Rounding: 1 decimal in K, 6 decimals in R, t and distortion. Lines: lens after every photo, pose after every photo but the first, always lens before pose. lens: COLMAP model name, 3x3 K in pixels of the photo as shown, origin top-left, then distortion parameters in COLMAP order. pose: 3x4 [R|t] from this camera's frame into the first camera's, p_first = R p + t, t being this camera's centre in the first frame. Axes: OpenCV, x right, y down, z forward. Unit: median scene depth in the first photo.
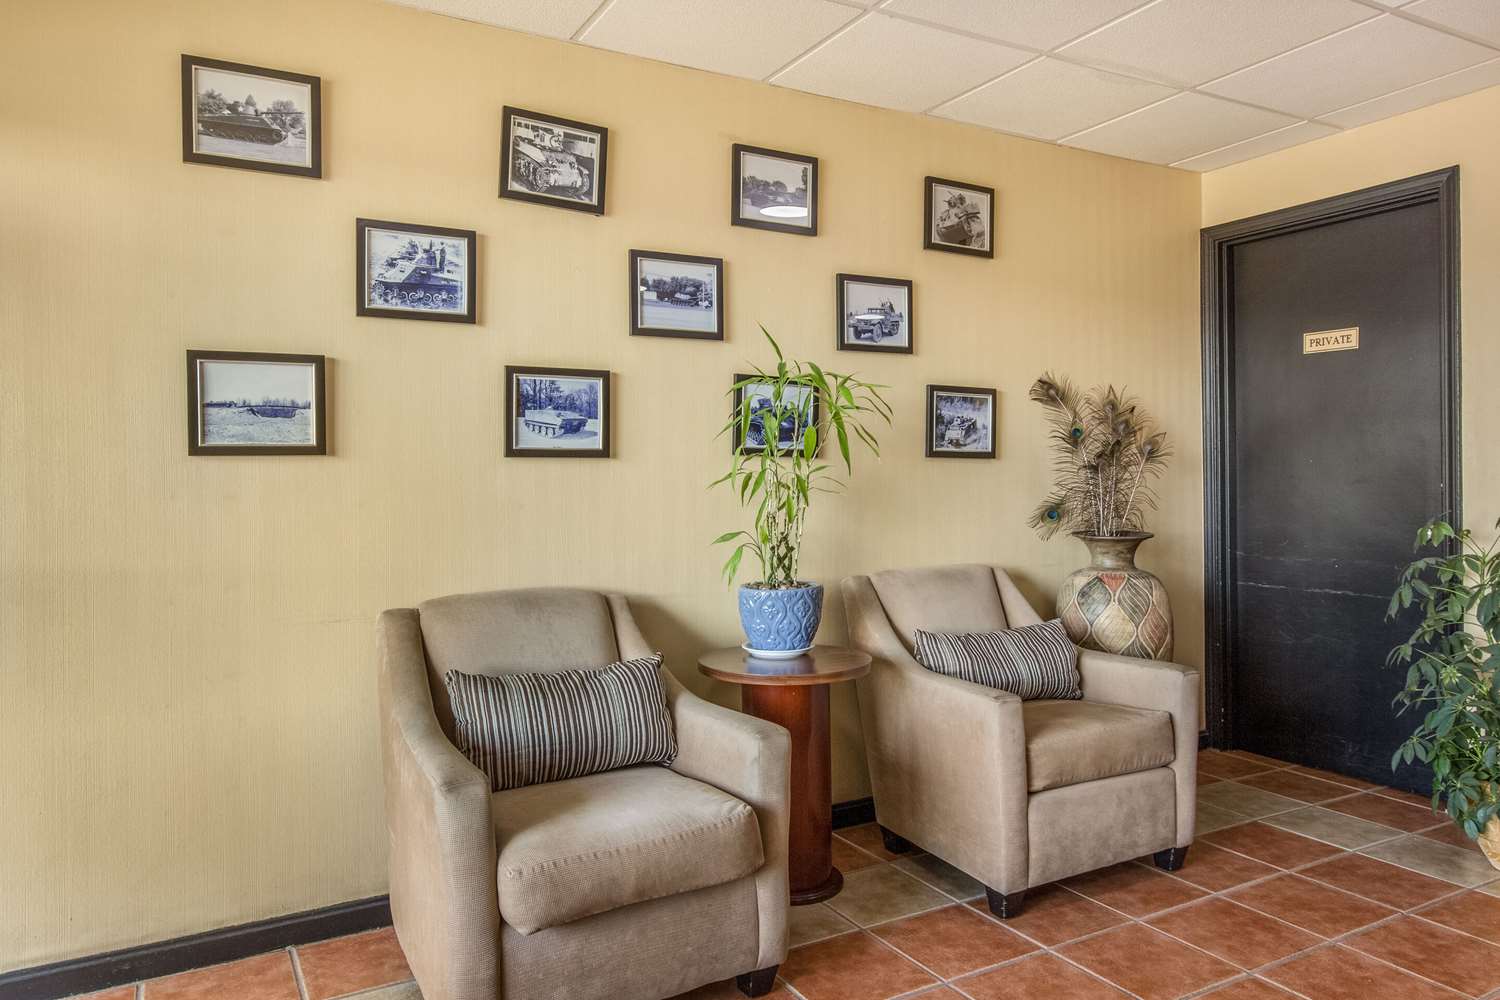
lens RADIAL K [[1022.5, 0, 751.7], [0, 1022.5, 457.5], [0, 0, 1]] dist [0.000699, 0.001332]
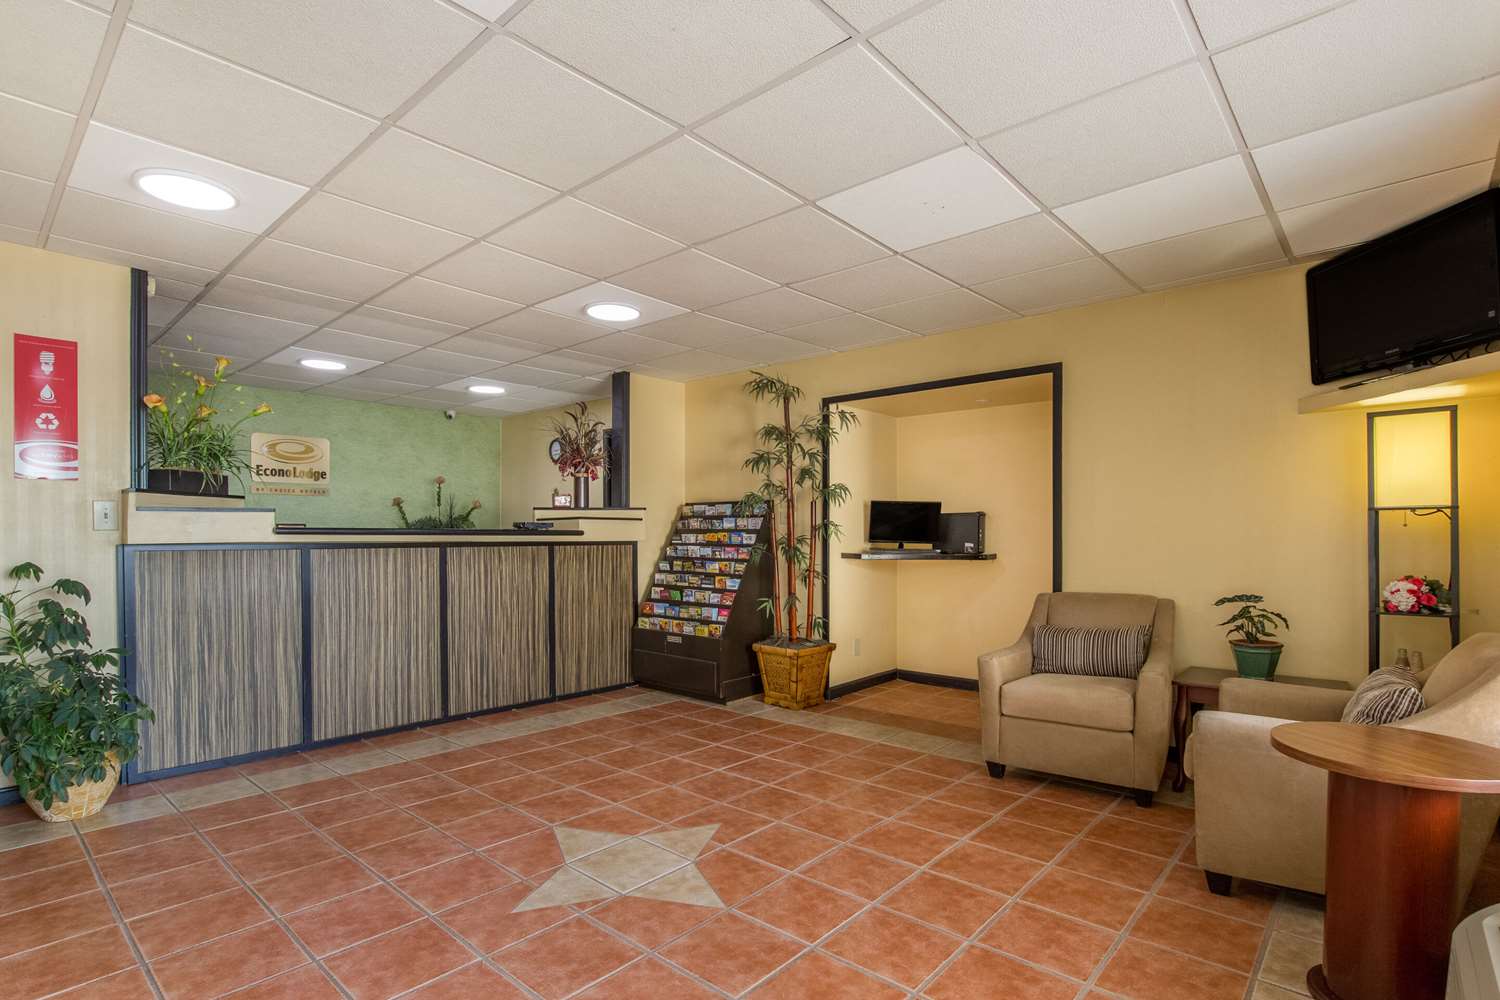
lens RADIAL K [[738.1, 0, 743.3], [0, 738.1, 539.3], [0, 0, 1]] dist [-0.024009, 0.000530]
pose [[-0.323646, 0.001183, 0.946178, -0.509456], [-0.014138, 0.999882, -0.006086, 0.012185], [-0.946073, -0.015347, -0.323590, 0.453827]]
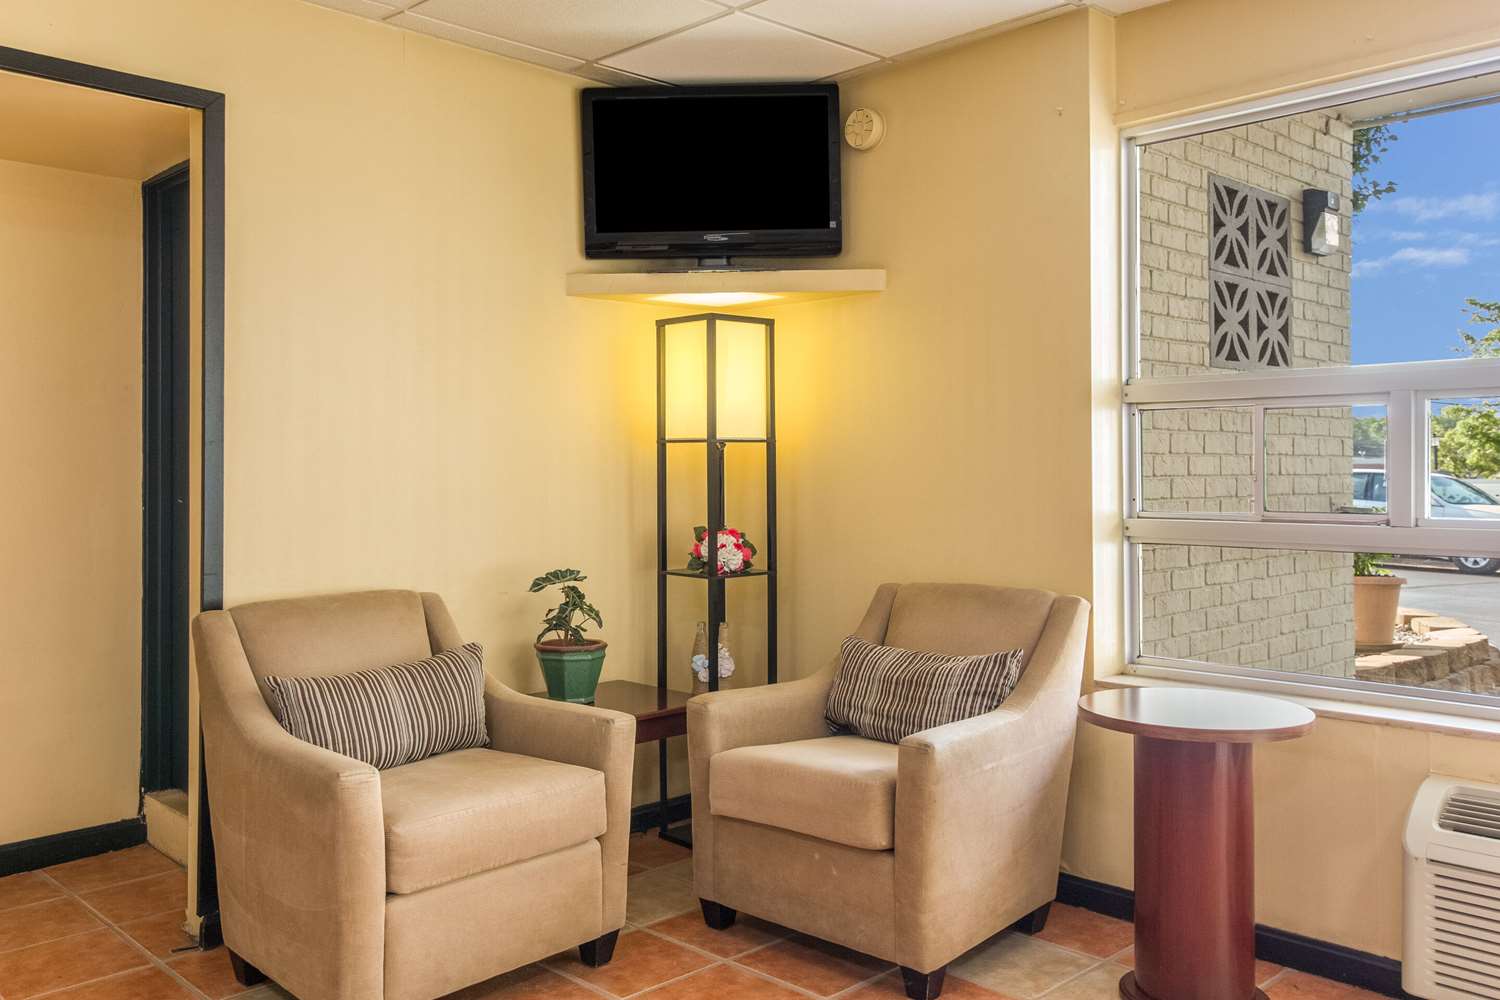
lens RADIAL K [[1238.2, 0, 750.5], [0, 1238.2, 493.2], [0, 0, 1]] dist [-0.000981, -0.000506]
pose [[-0.964103, 0.015532, -0.265074, 0.459117], [0.015535, 0.999877, 0.002085, 0.004588], [0.265074, -0.002108, -0.964226, 0.568758]]
